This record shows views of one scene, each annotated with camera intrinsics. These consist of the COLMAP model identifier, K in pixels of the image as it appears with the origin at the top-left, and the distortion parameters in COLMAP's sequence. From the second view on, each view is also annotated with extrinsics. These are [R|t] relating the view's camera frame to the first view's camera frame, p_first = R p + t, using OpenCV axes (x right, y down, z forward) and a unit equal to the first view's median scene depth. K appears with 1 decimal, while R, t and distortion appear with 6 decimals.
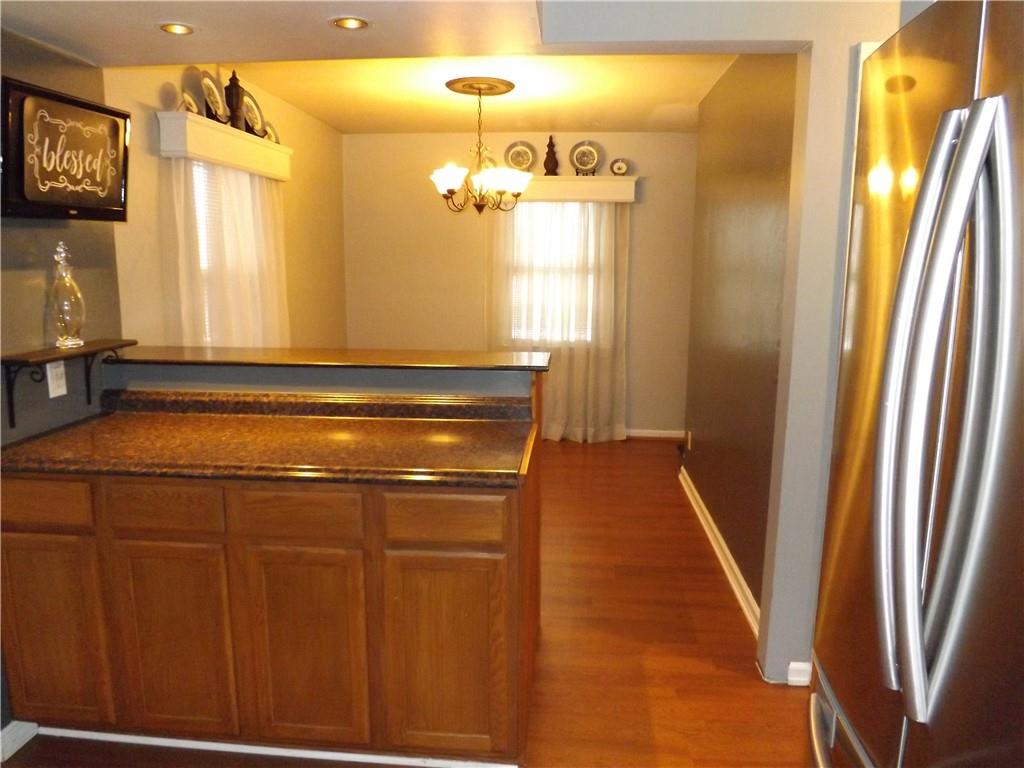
lens RADIAL K [[764.1, 0, 510.2], [0, 764.1, 389.7], [0, 0, 1]] dist [-0.052674, -0.001710]
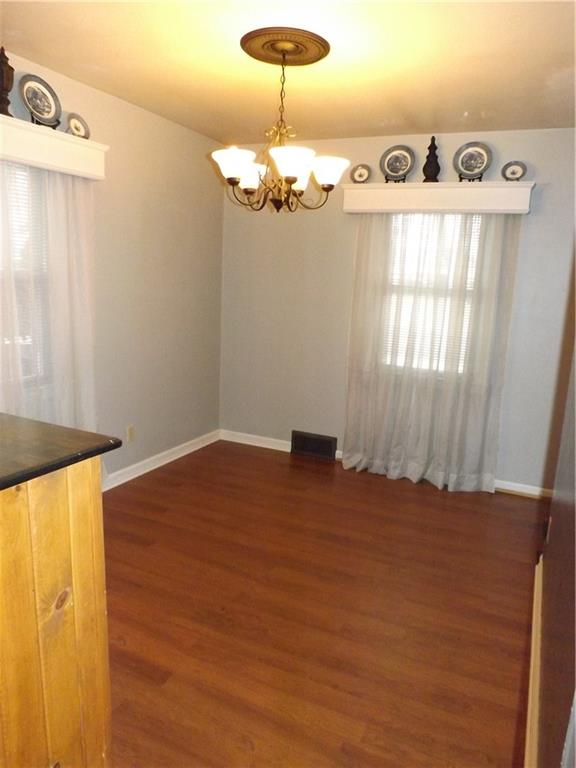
lens RADIAL K [[573.0, 0, 288.3], [0, 573.0, 378.1], [0, 0, 1]] dist [-0.052674, -0.001710]
pose [[0.937285, 0.093991, -0.335653, 0.141010], [-0.095708, 0.995343, 0.011463, -0.049170], [0.335167, 0.021381, 0.941916, 0.335238]]
